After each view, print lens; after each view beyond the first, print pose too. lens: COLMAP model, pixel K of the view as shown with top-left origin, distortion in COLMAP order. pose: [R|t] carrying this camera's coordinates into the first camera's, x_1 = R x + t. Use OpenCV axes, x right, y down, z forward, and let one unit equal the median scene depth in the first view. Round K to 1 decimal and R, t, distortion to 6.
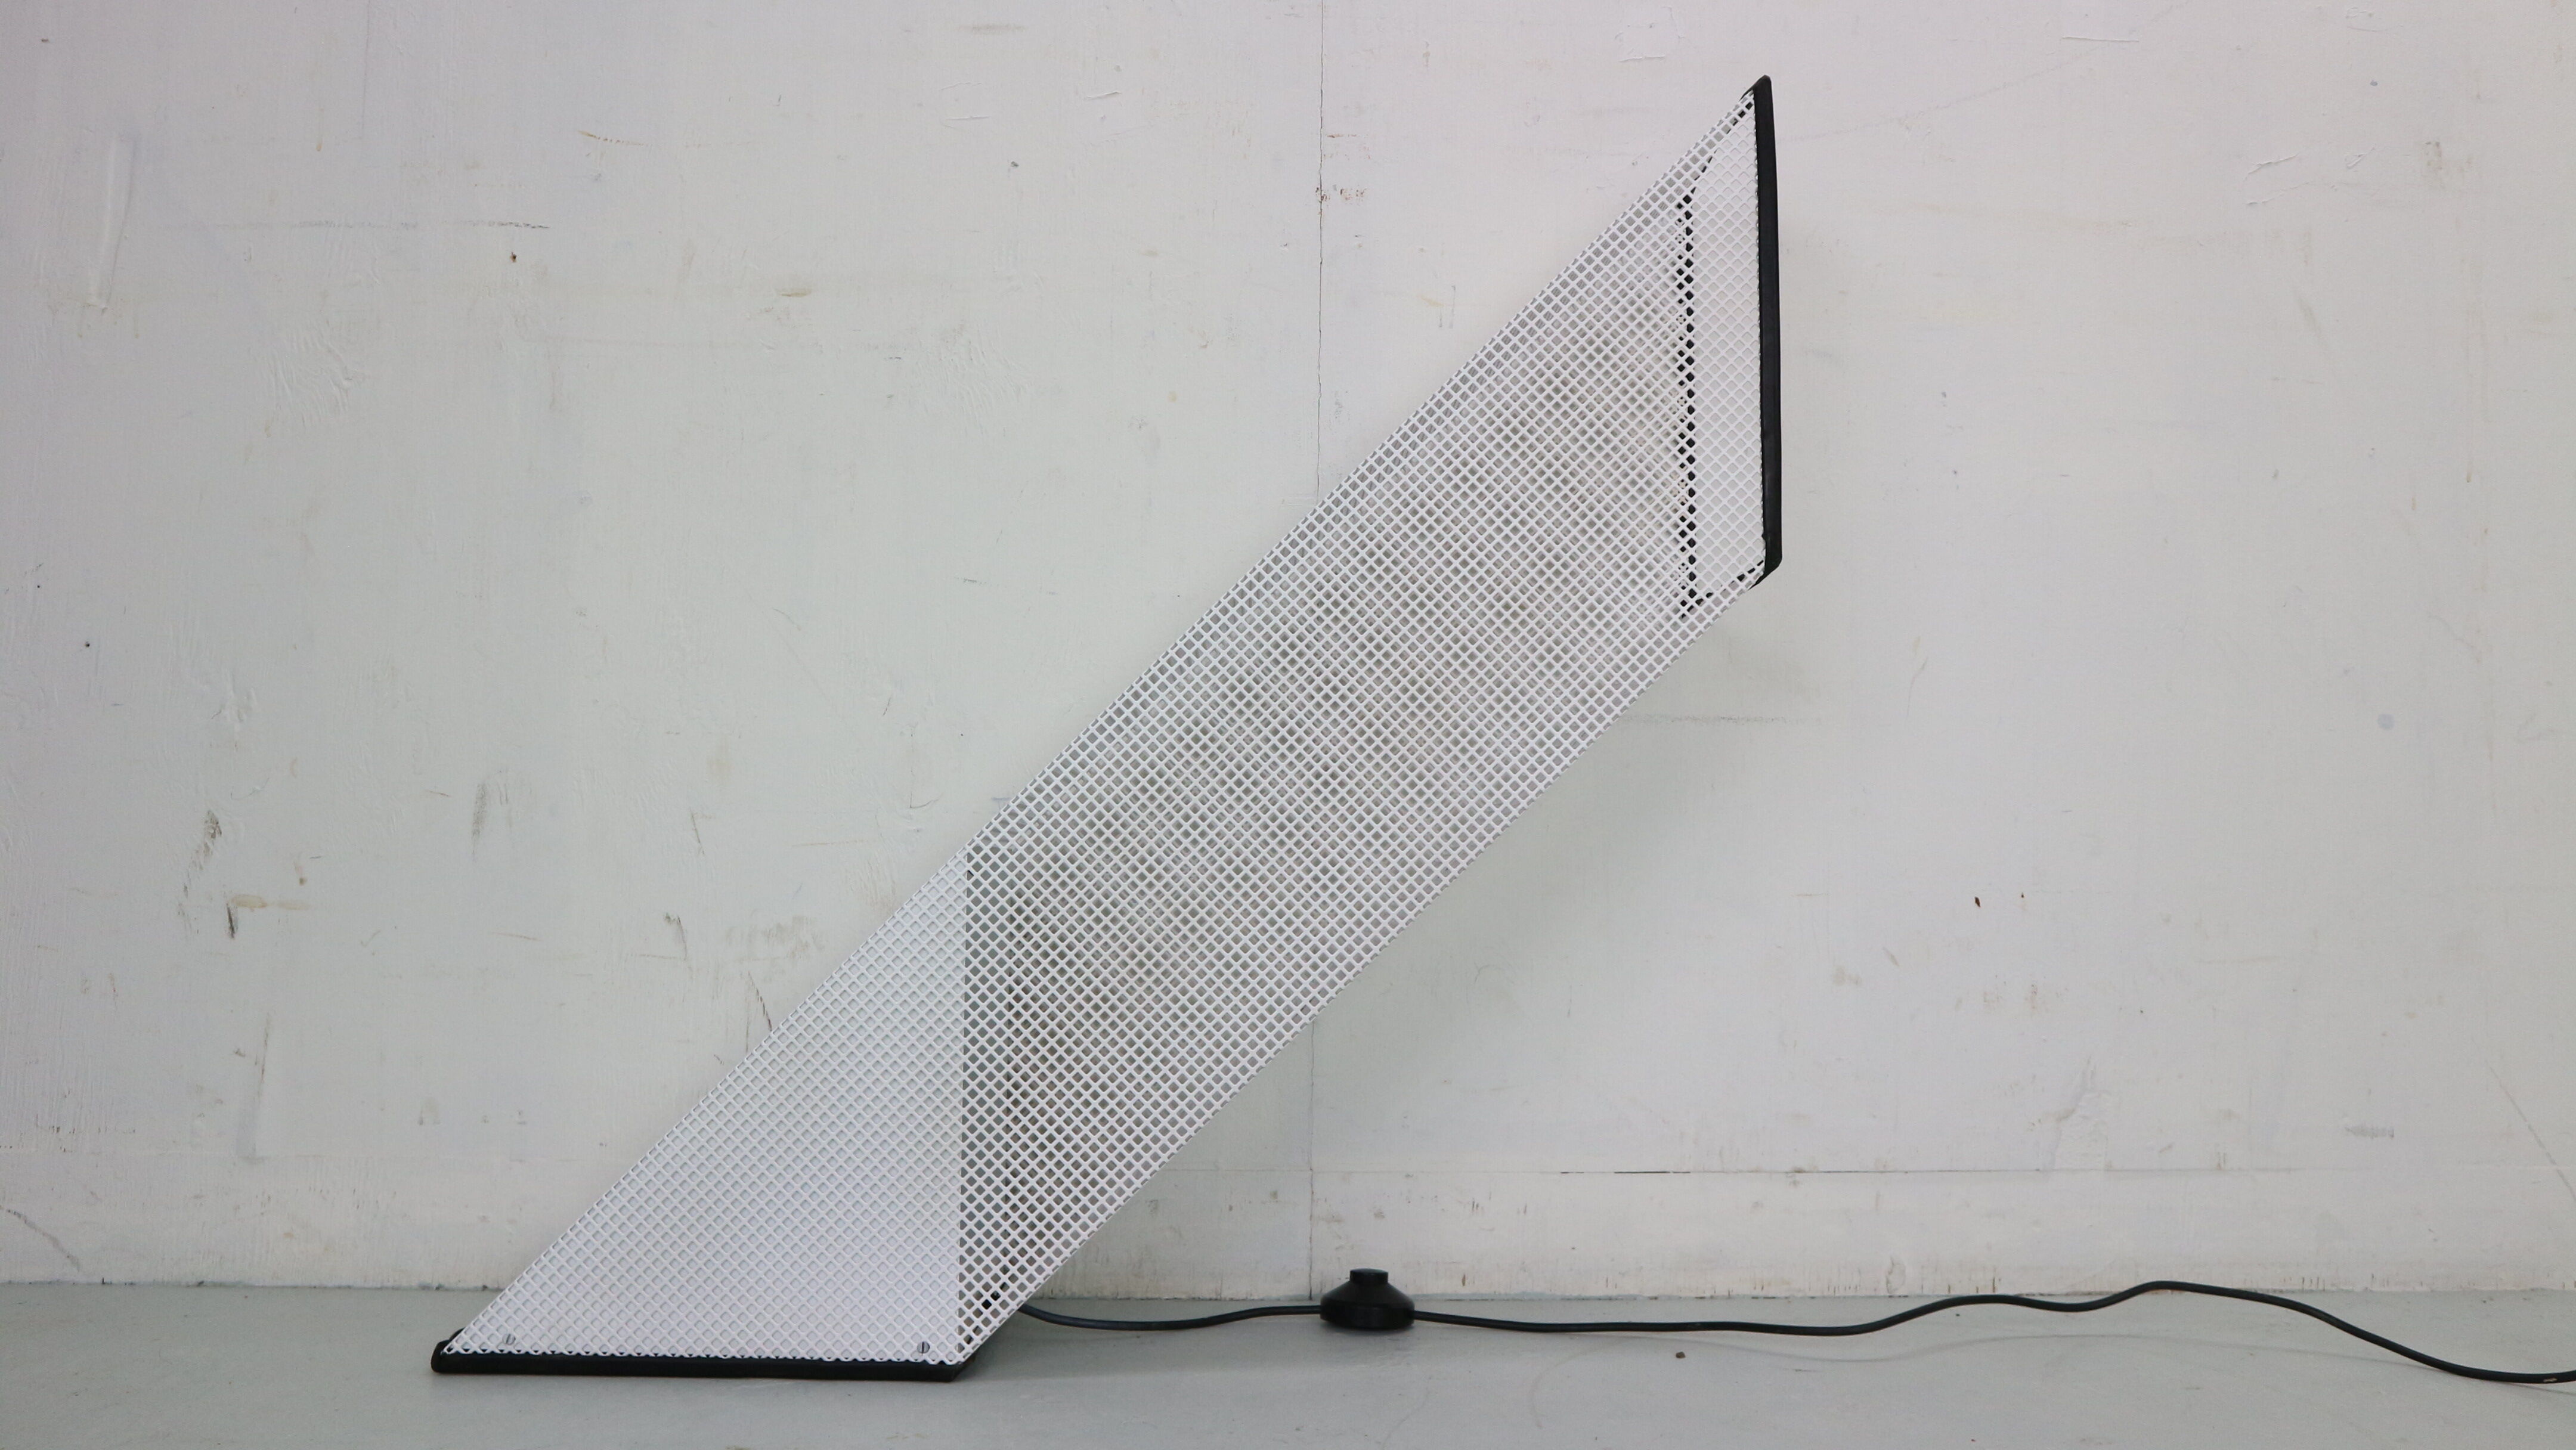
lens RADIAL K [[1909.3, 0, 1295.6], [0, 1909.3, 723.9], [0, 0, 1]] dist [-0.098166, 0.071415]
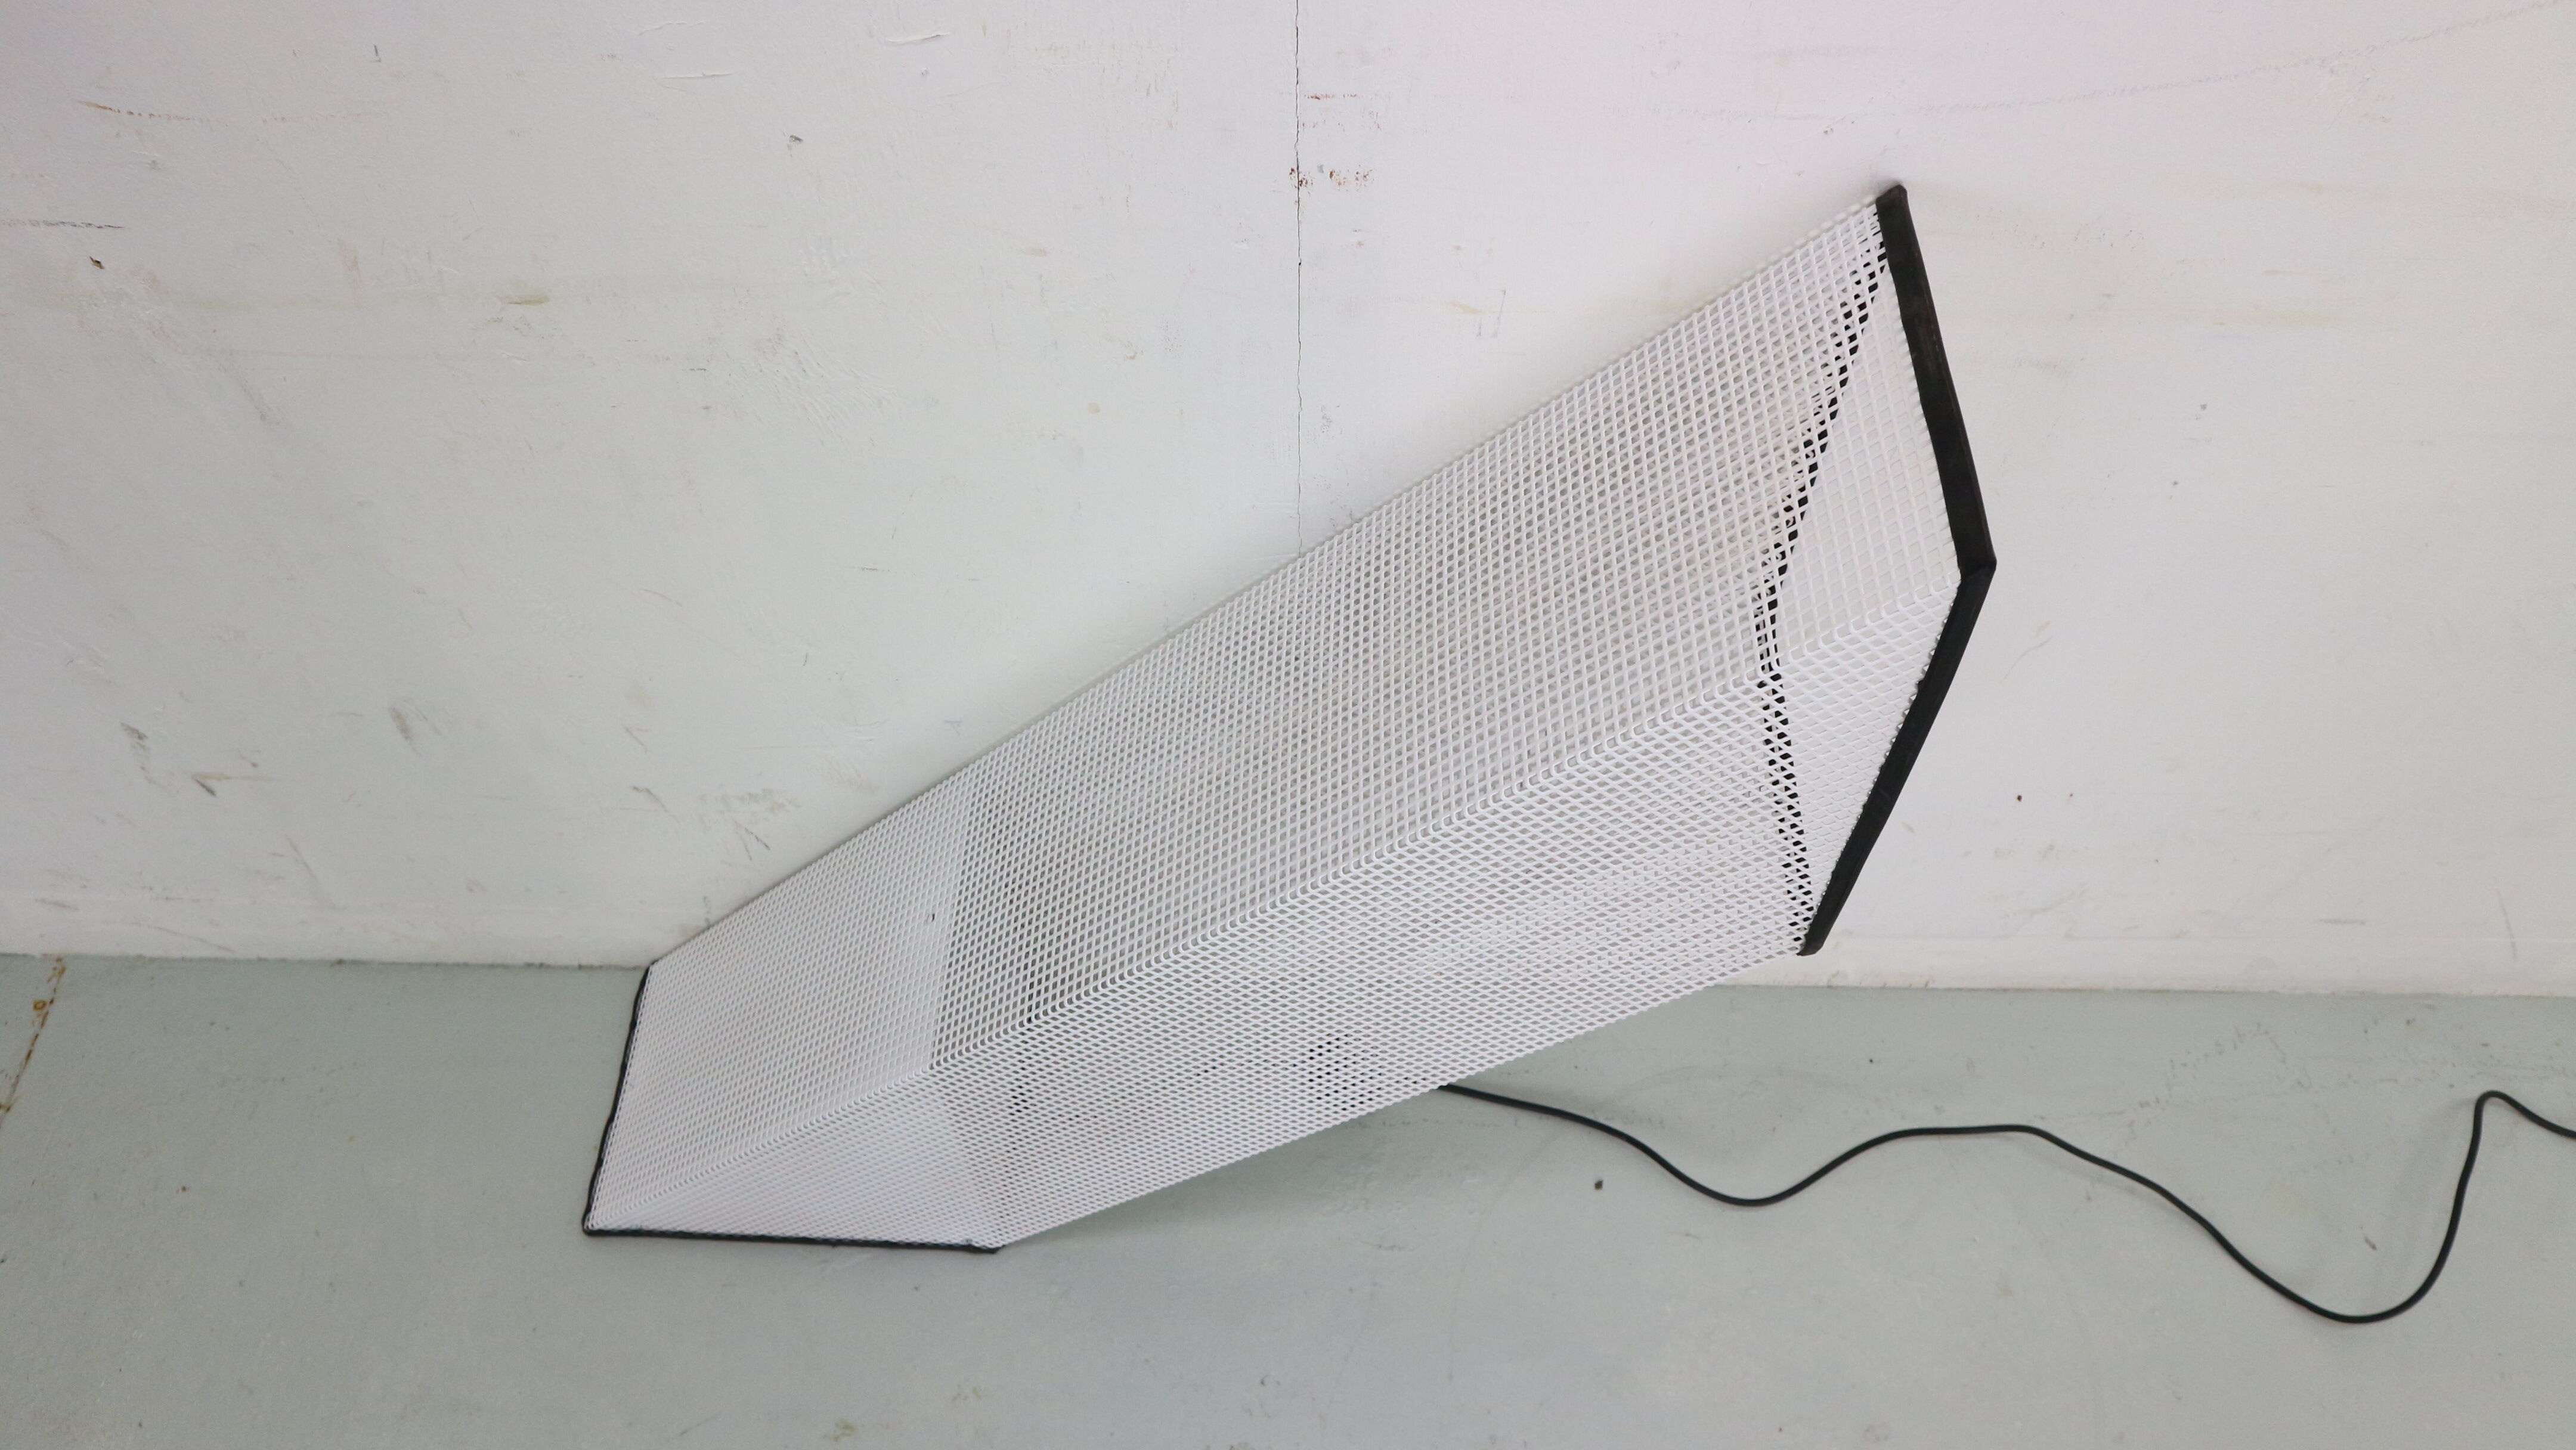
lens RADIAL K [[1909.3, 0, 1281.3], [0, 1909.3, 714.9], [0, 0, 1]] dist [-0.098166, 0.071415]
pose [[0.998092, 0.036053, -0.050133, 0.046357], [0.024776, 0.509834, 0.859916, -0.740743], [0.056562, -0.859517, 0.507968, 0.555442]]
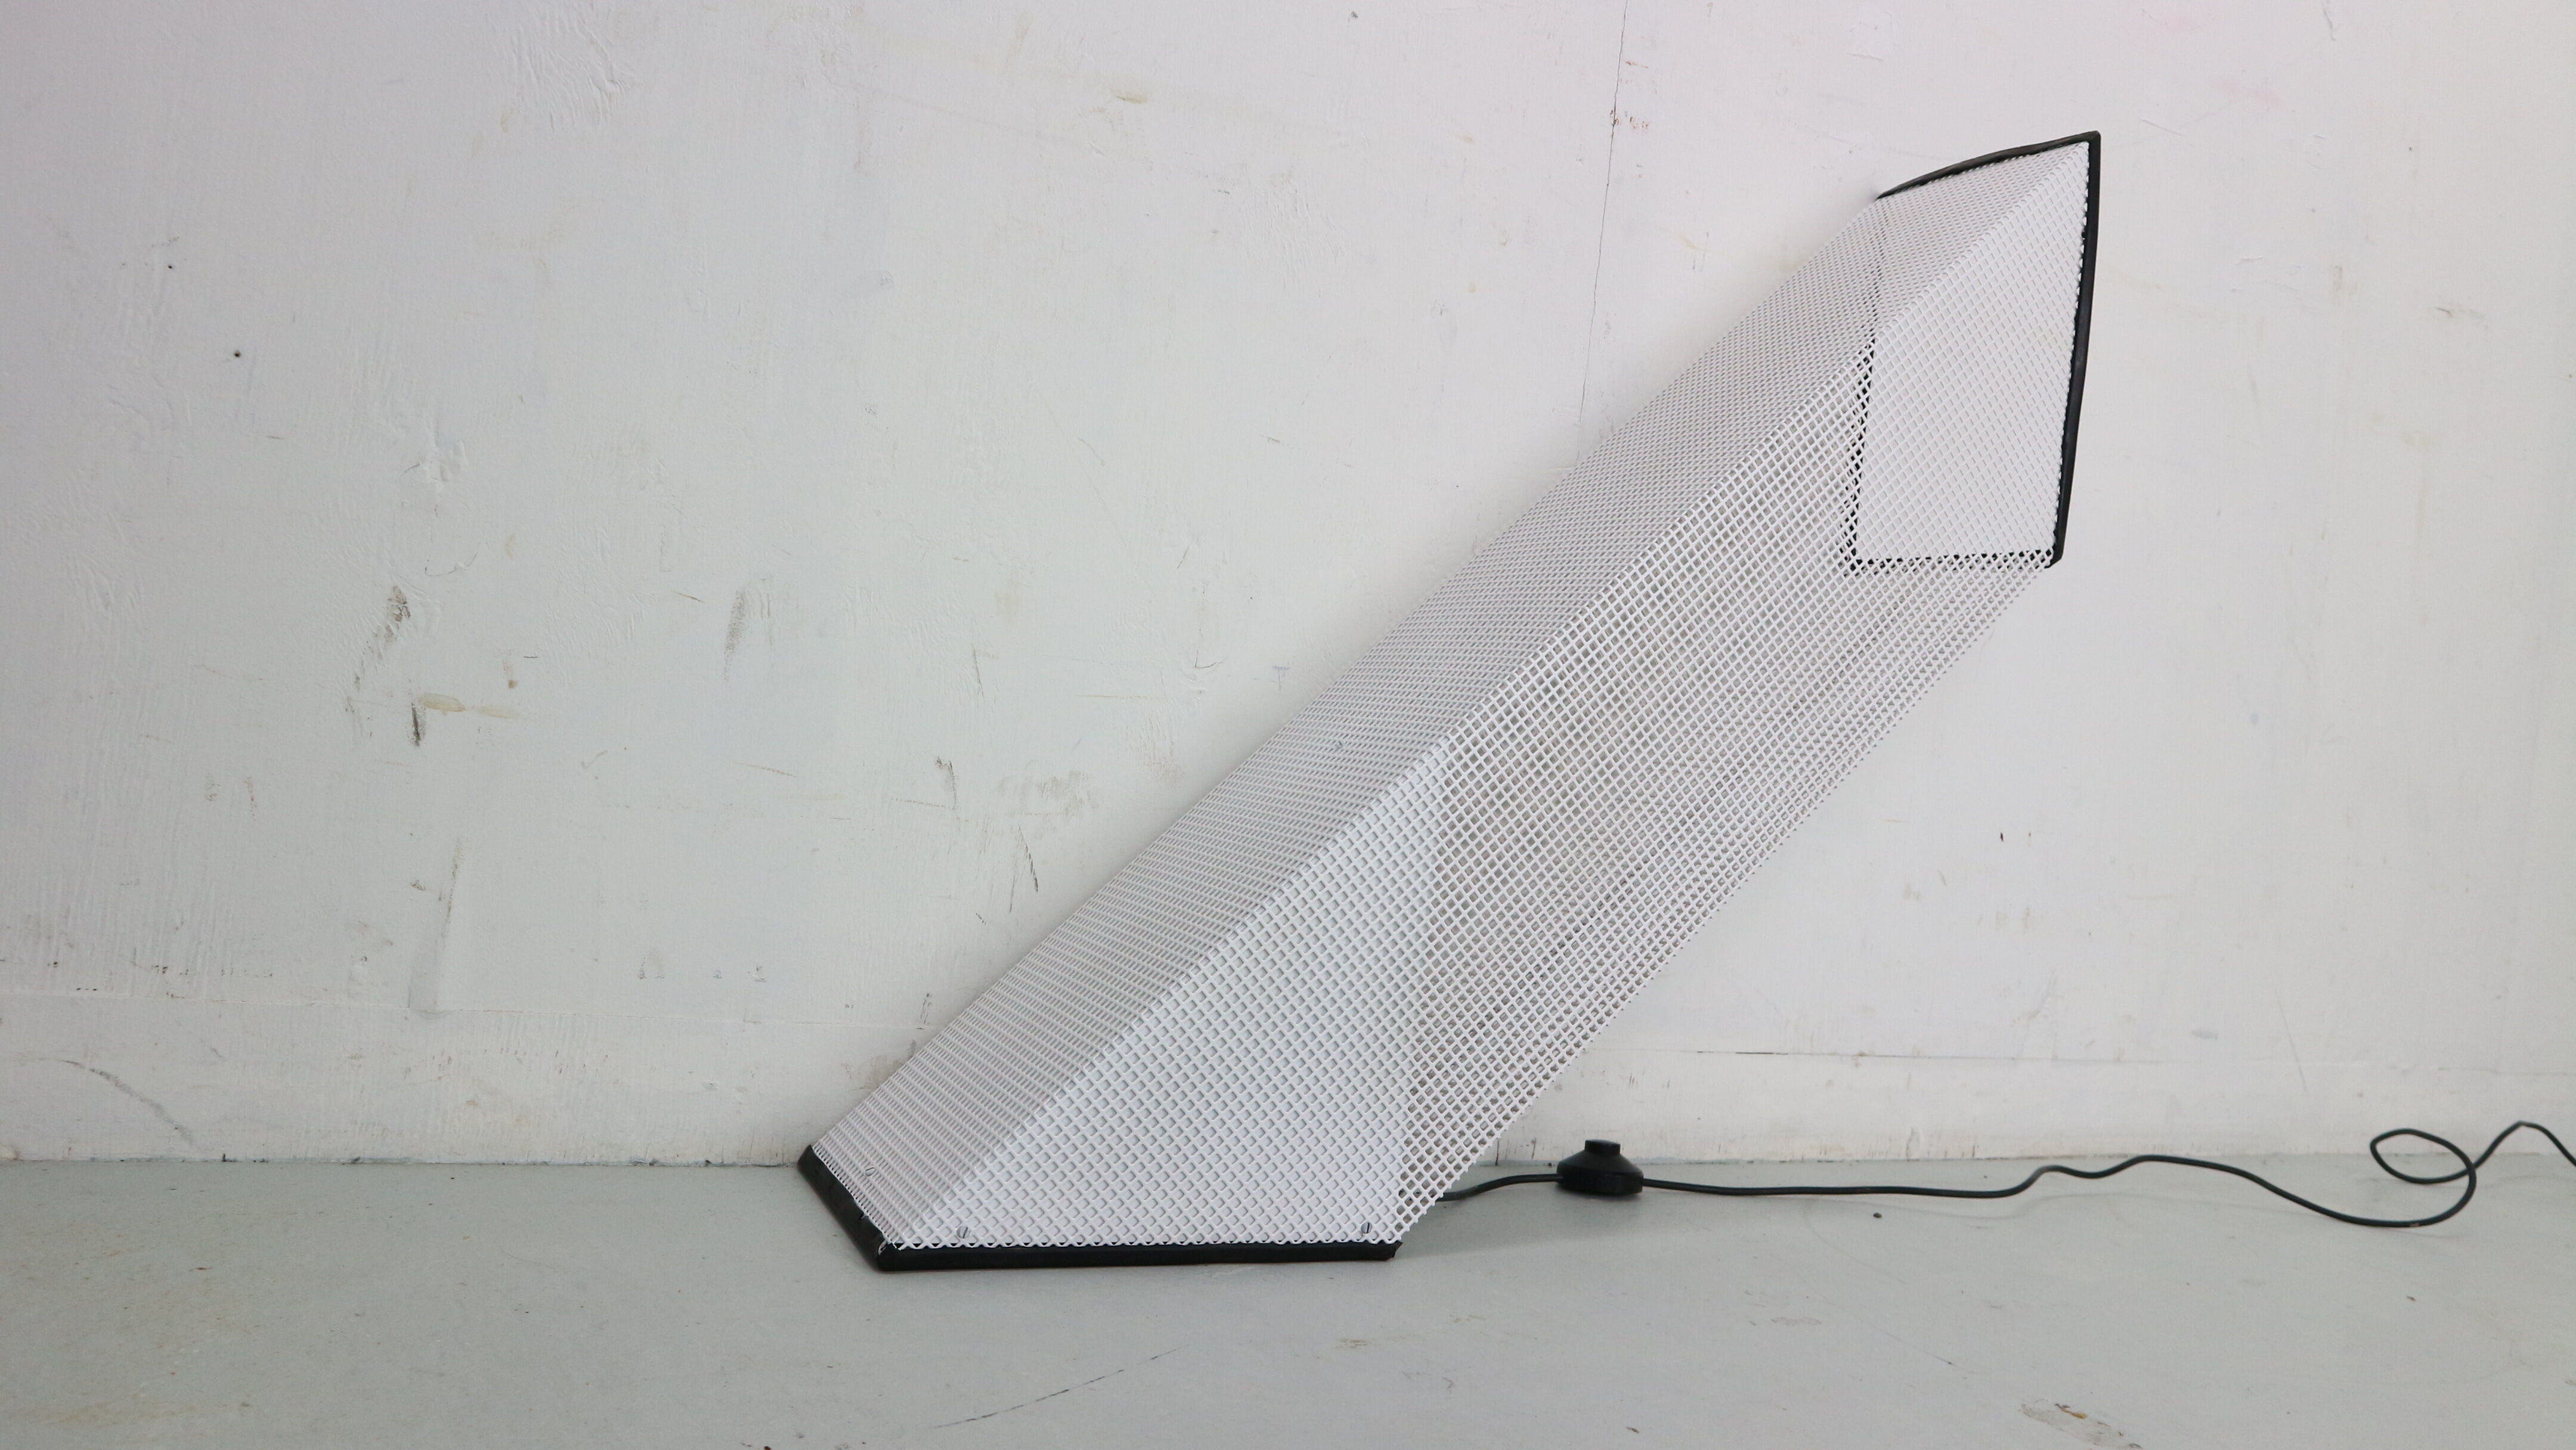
lens RADIAL K [[1909.3, 0, 1298.3], [0, 1909.3, 719.3], [0, 0, 1]] dist [-0.098166, 0.071415]
pose [[0.907902, 0.091689, 0.409032, -0.549839], [-0.130190, 0.989207, 0.067232, -0.001823], [-0.398452, -0.114292, 0.910040, 0.098889]]
